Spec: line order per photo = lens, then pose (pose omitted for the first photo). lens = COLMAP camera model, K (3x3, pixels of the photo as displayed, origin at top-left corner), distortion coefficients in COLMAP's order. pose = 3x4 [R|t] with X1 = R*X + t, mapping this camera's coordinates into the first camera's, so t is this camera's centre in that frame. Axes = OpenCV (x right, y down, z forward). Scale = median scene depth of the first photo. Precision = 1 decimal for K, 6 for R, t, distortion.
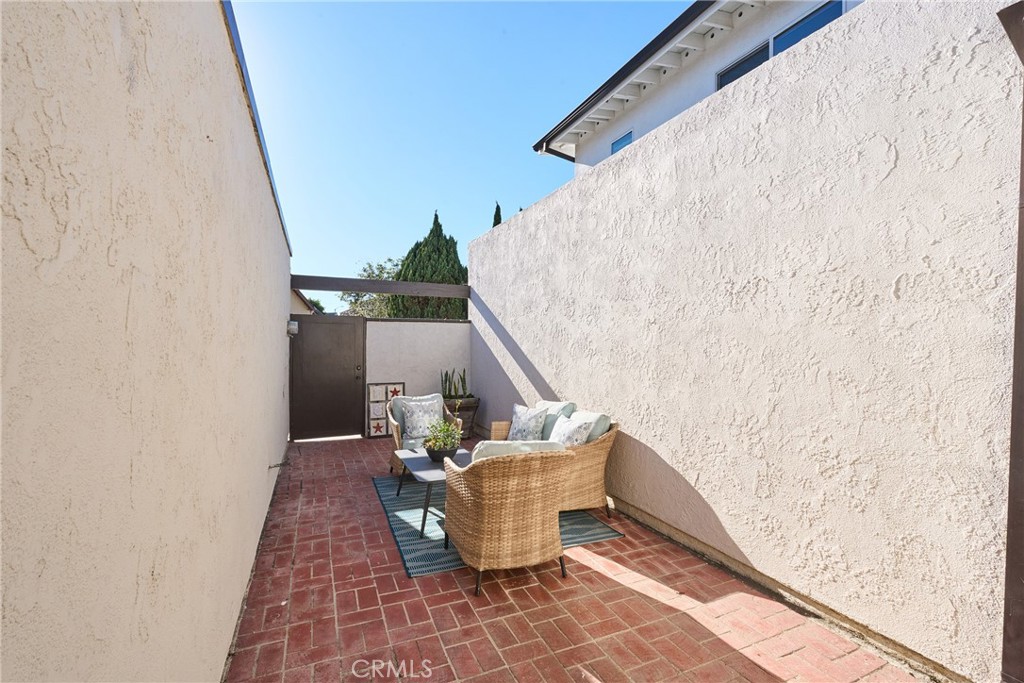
lens RADIAL K [[456.2, 0, 512.1], [0, 456.2, 342.3], [0, 0, 1]] dist [-0.005148, 0.000475]
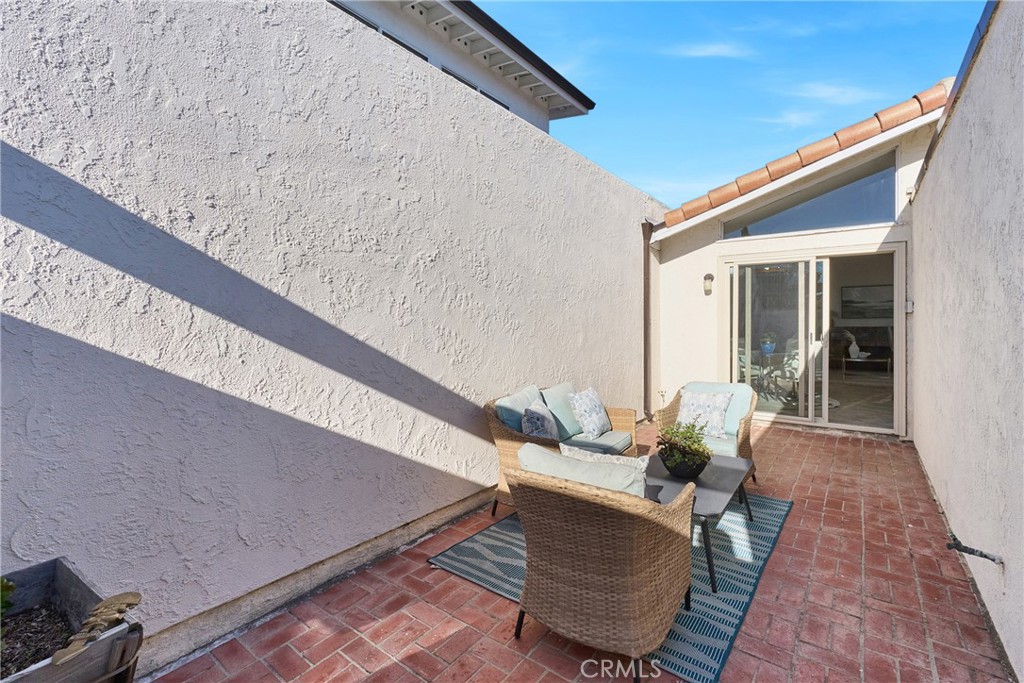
lens RADIAL K [[456.2, 0, 514.5], [0, 456.2, 322.9], [0, 0, 1]] dist [-0.005148, 0.000475]
pose [[-0.490636, -0.007350, 0.871334, -0.785801], [-0.004057, 0.999973, 0.006150, 0.013196], [-0.871355, -0.000518, -0.490652, 1.911521]]
